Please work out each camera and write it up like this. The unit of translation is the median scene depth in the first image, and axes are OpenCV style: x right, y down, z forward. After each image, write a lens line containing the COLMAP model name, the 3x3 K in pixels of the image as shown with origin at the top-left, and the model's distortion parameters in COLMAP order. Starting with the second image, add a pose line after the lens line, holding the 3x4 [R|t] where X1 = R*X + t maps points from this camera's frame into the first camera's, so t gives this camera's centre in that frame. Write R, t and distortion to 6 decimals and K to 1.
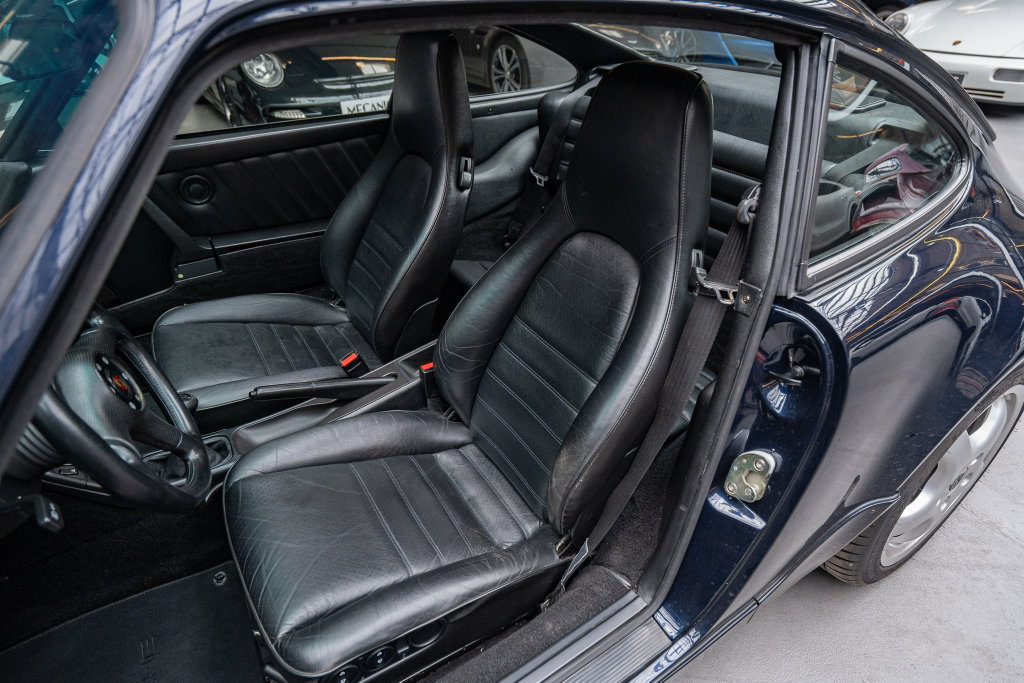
lens RADIAL K [[569.7, 0, 510.5], [0, 569.7, 343.7], [0, 0, 1]] dist [-0.006976, 0.001847]
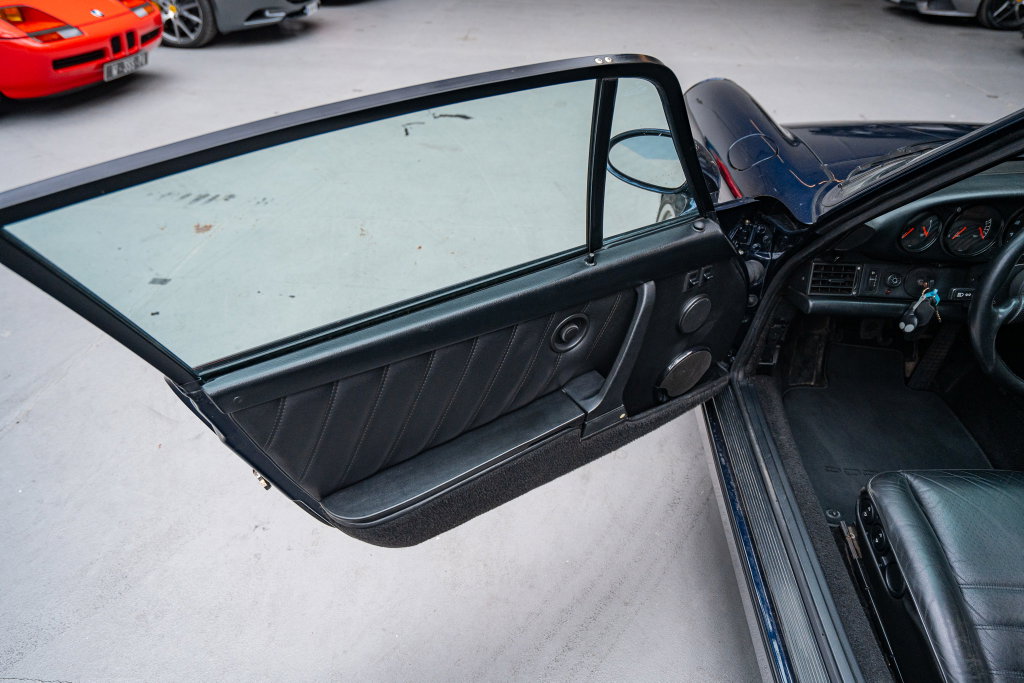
lens RADIAL K [[641.9, 0, 512.0], [0, 641.9, 341.5], [0, 0, 1]] dist [-0.018384, 0.038931]
pose [[-0.593425, 0.470650, -0.652944, 0.617792], [-0.461558, 0.465606, 0.755099, -0.218519], [0.659402, 0.749466, -0.059070, 0.145634]]
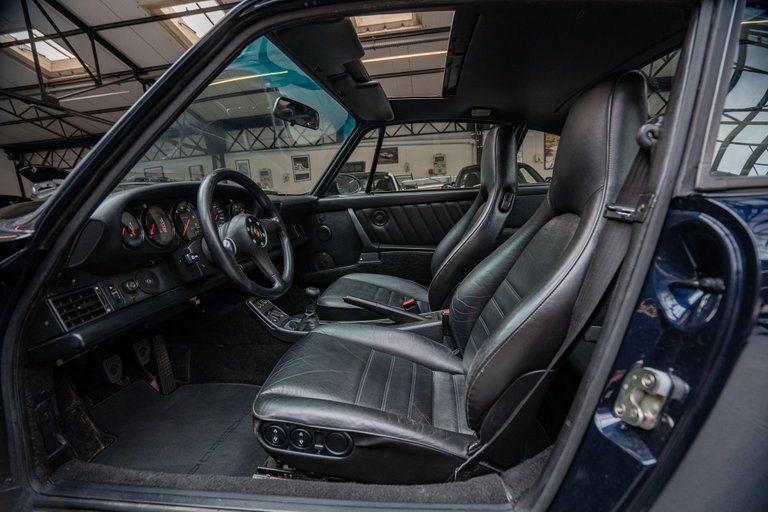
lens RADIAL K [[350.4, 0, 384.0], [0, 350.4, 256.0], [0, 0, 1]] dist [-0.055195, 0.019309]
pose [[0.770941, 0.077756, -0.632143, 0.279773], [-0.307003, 0.914973, -0.261866, 0.190698], [0.558032, 0.395953, 0.729261, 0.198153]]
